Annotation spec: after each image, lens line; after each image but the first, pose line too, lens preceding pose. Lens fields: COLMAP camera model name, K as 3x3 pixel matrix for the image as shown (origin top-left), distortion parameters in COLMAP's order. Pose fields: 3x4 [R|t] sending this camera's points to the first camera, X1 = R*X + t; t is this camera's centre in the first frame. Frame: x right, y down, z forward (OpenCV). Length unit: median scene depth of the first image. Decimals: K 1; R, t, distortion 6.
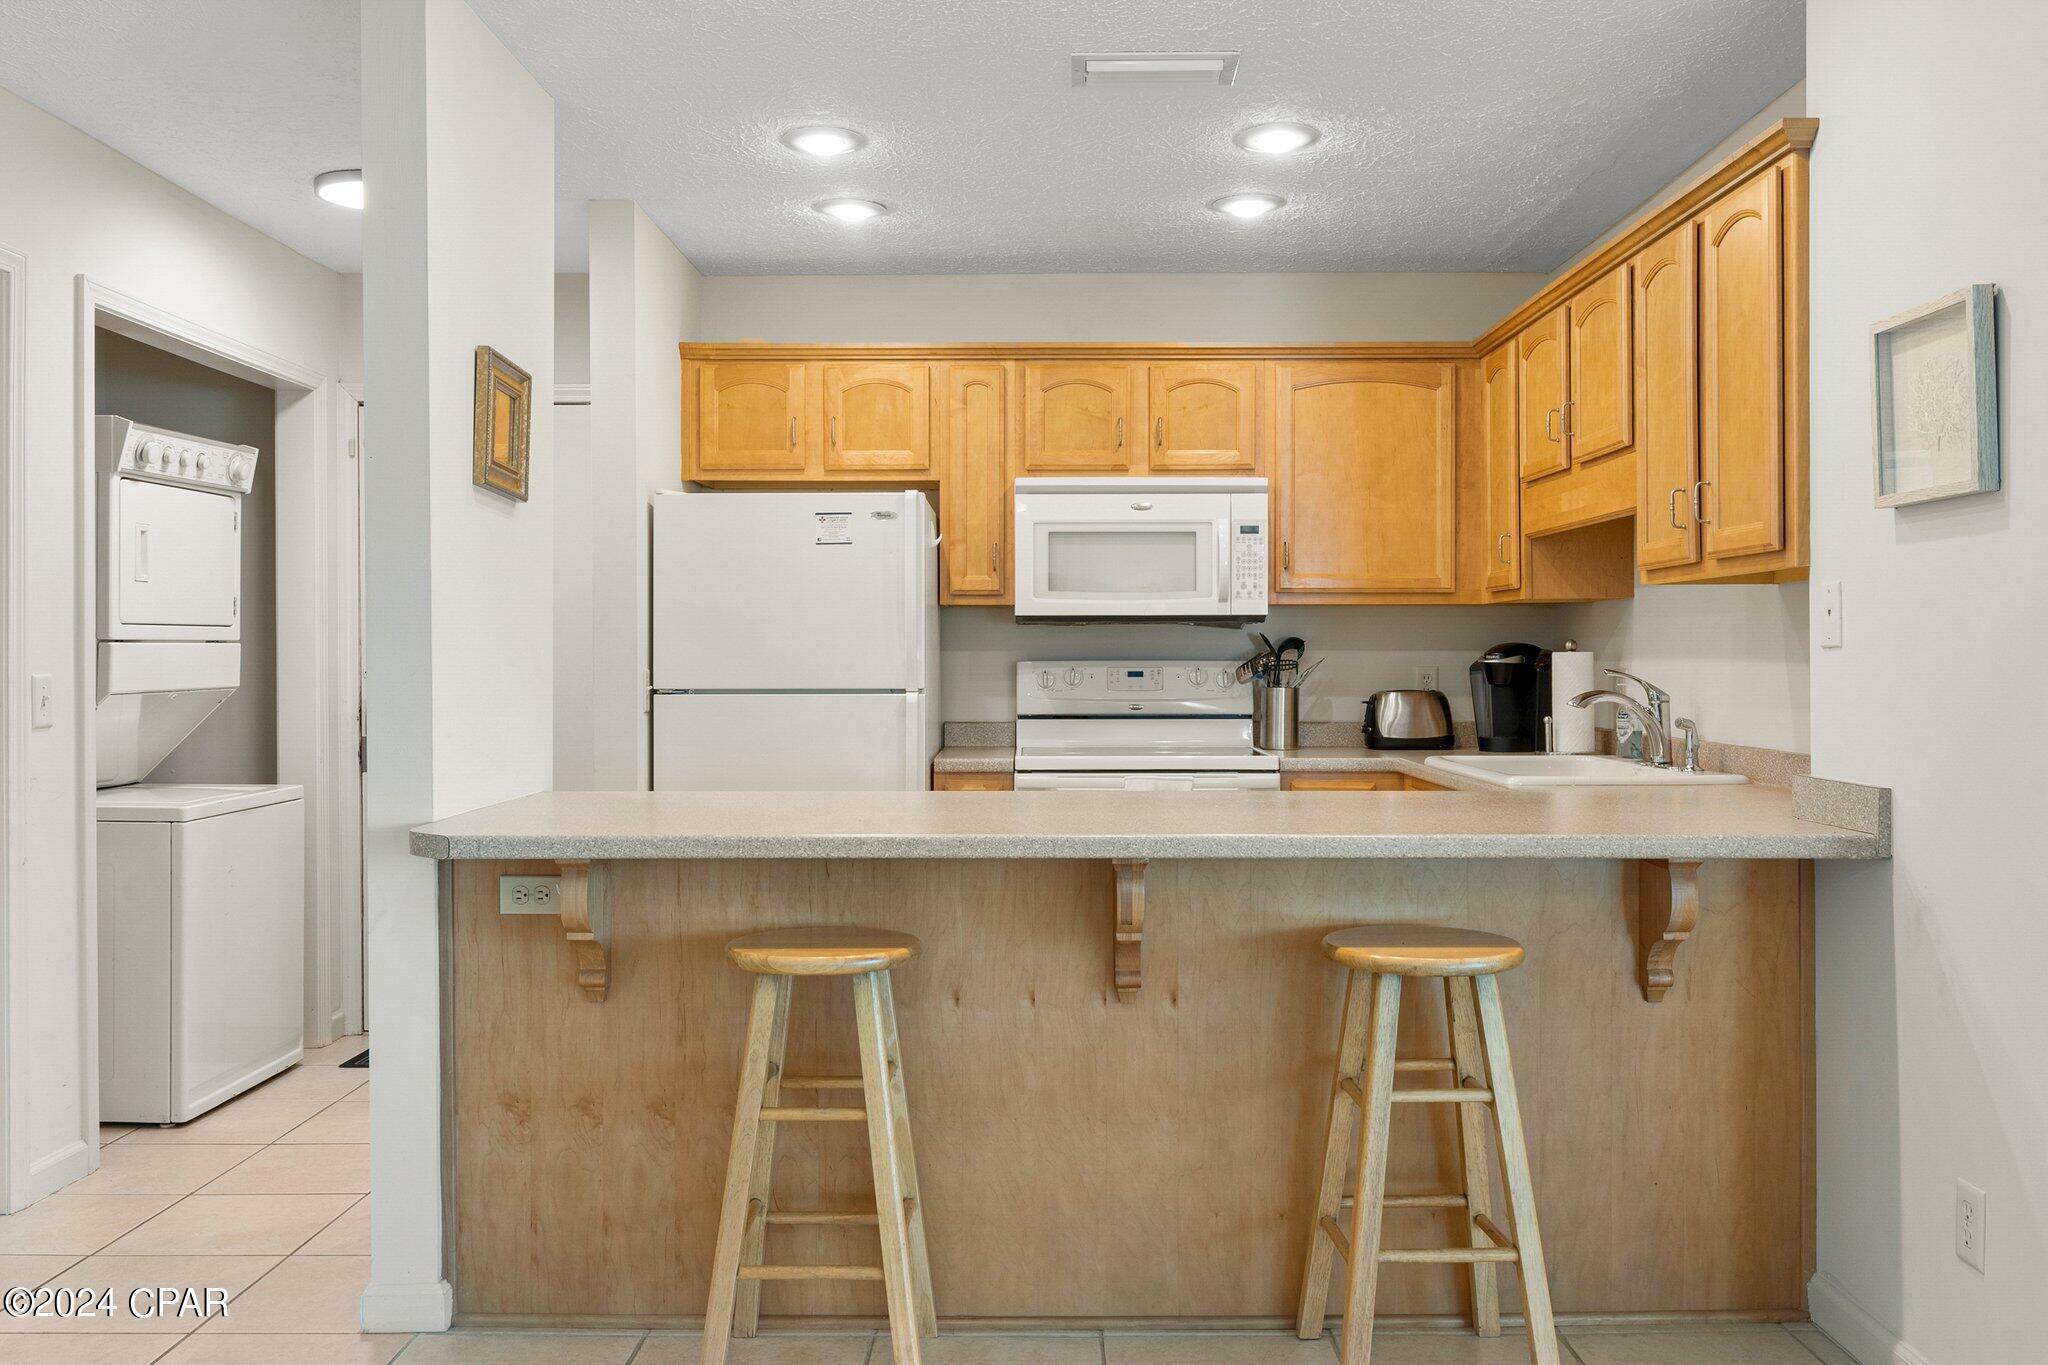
lens RADIAL K [[1635.2, 0, 1024.5], [0, 1635.2, 677.9], [0, 0, 1]] dist [-0.015954, 0.005550]
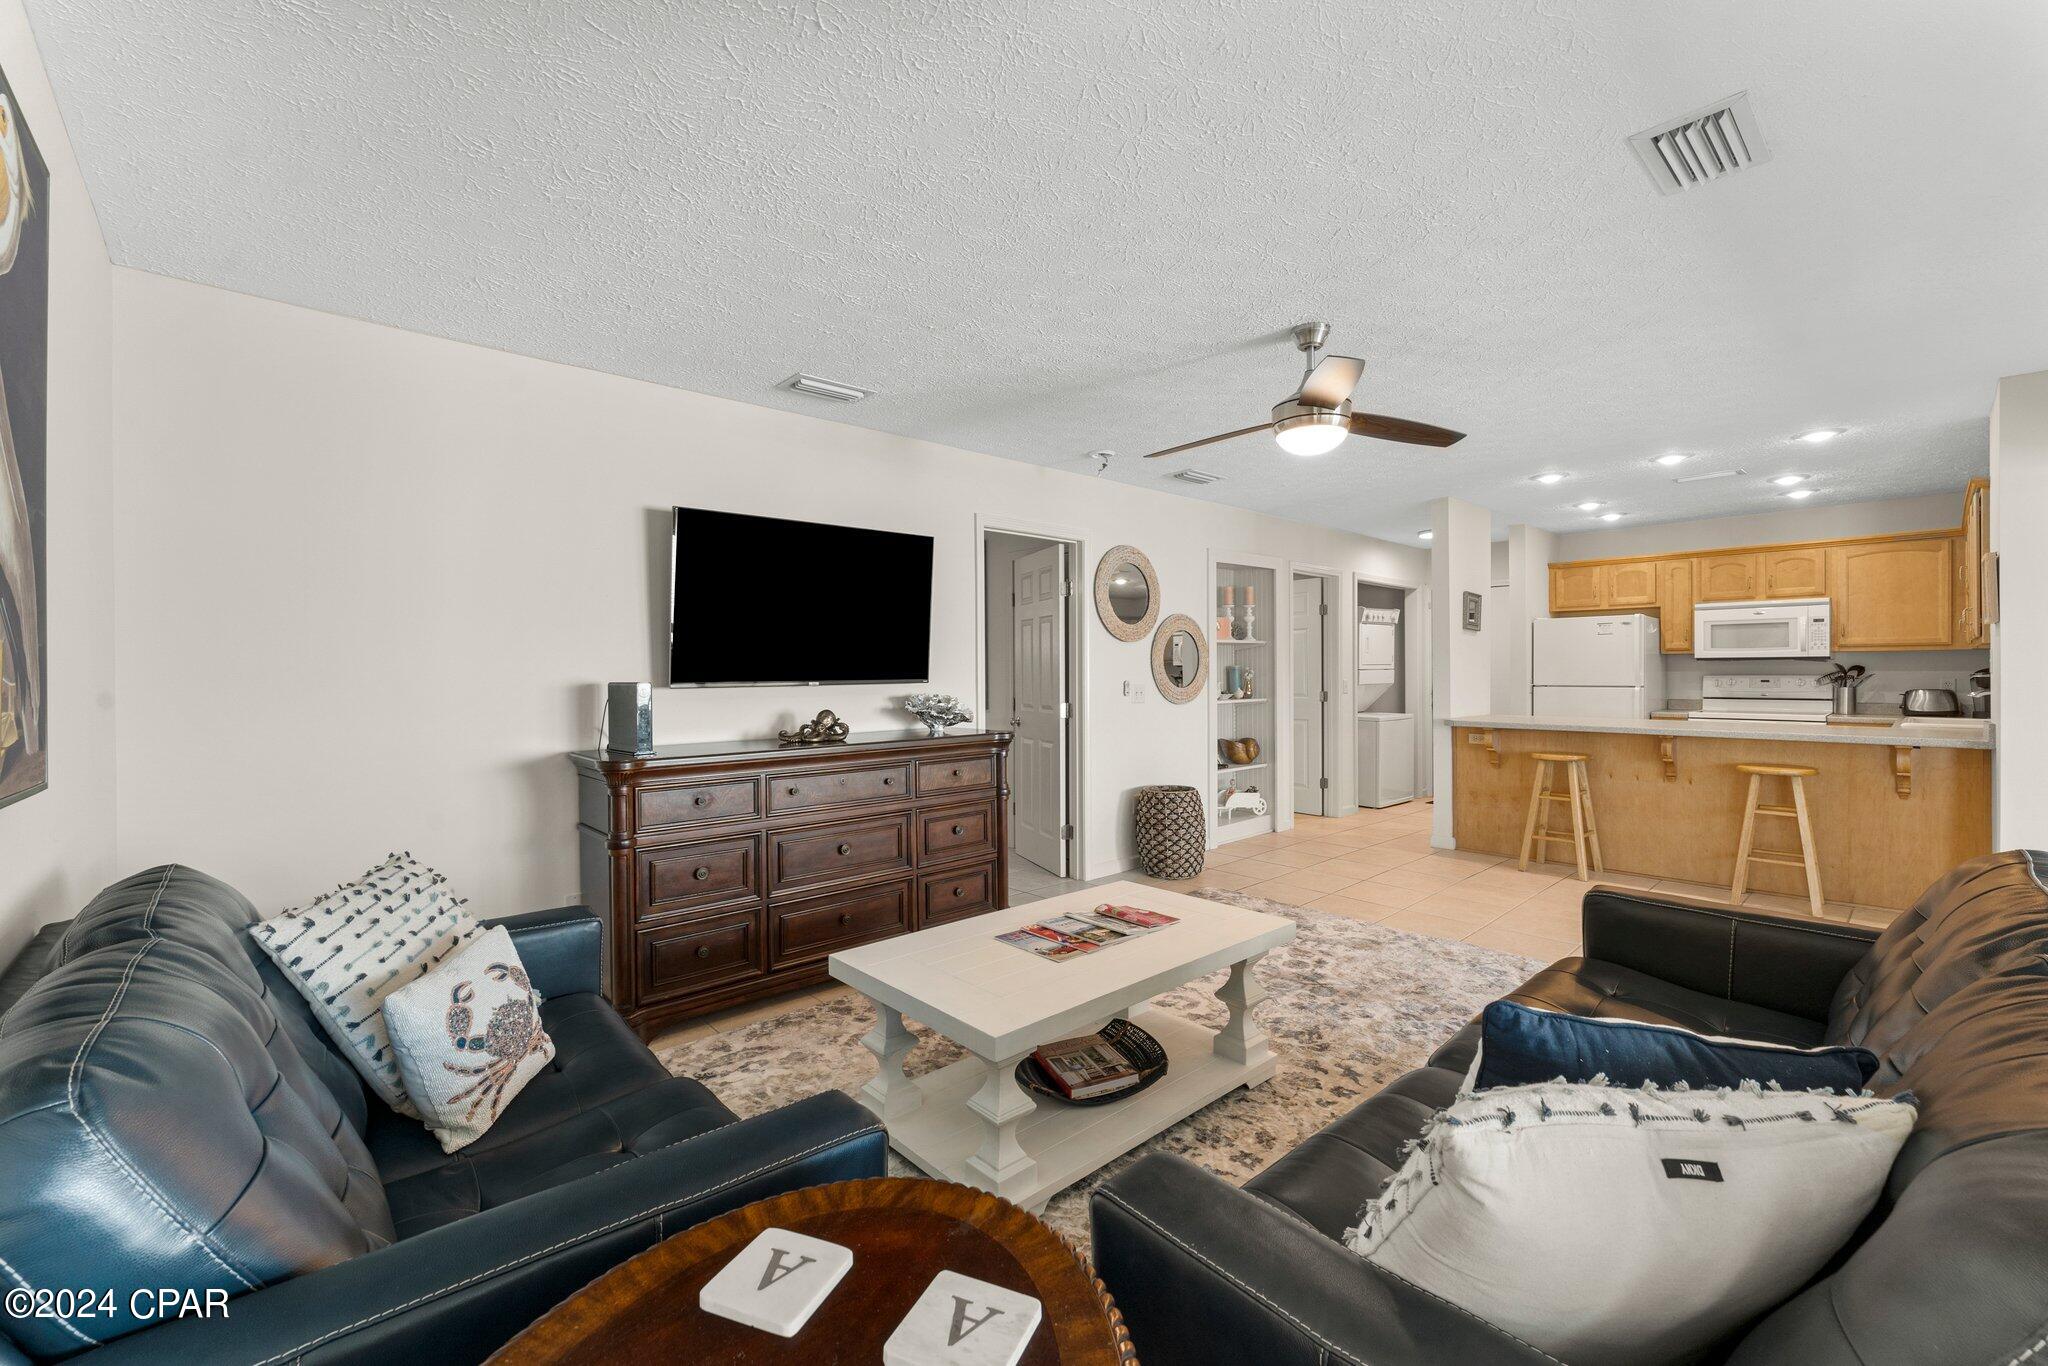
lens RADIAL K [[841.8, 0, 1024.6], [0, 841.8, 672.7], [0, 0, 1]] dist [-0.003463, 0.001249]
pose [[0.666640, -0.000988, -0.745379, 0.275681], [-0.005009, 0.999971, -0.005805, -0.002057], [0.745363, 0.007603, 0.666616, -0.662619]]
